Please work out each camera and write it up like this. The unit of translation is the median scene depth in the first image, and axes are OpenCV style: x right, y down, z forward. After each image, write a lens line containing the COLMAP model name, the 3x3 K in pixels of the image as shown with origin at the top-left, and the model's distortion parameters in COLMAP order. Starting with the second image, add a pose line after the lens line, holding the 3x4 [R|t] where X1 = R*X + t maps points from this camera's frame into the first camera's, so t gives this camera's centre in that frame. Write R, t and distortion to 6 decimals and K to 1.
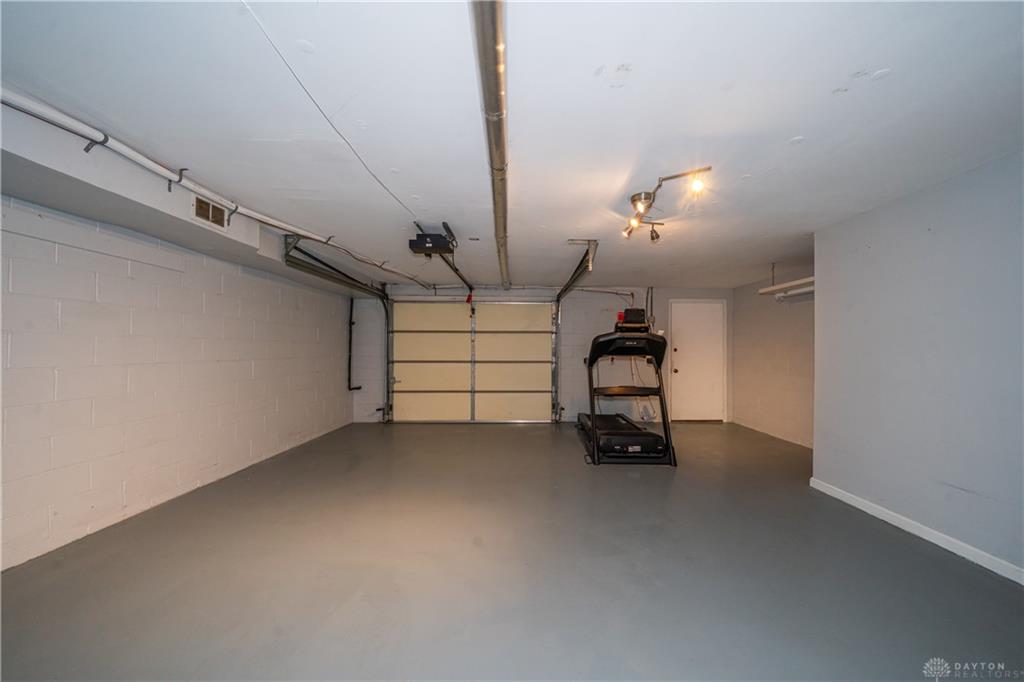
lens RADIAL K [[363.3, 0, 507.4], [0, 363.3, 340.6], [0, 0, 1]] dist [-0.005867, 0.000219]
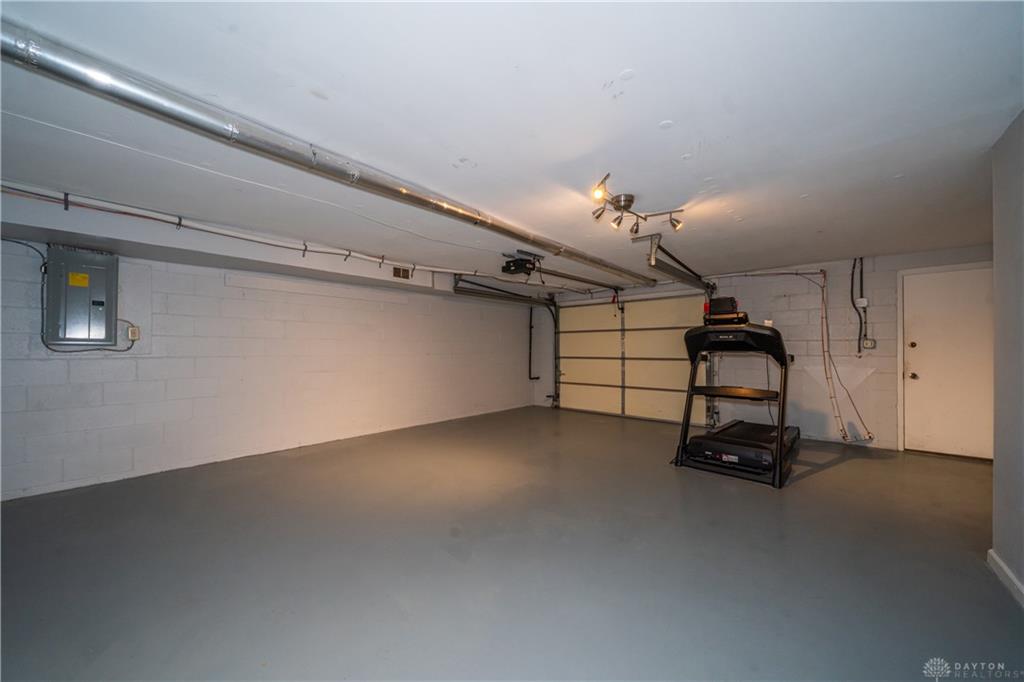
lens RADIAL K [[377.6, 0, 519.7], [0, 377.6, 336.5], [0, 0, 1]] dist [-0.004737, -0.000104]
pose [[0.731725, -0.027645, -0.681039, 0.449516], [0.019644, 0.999617, -0.019470, 0.010427], [0.681317, 0.000868, 0.731988, -0.003207]]
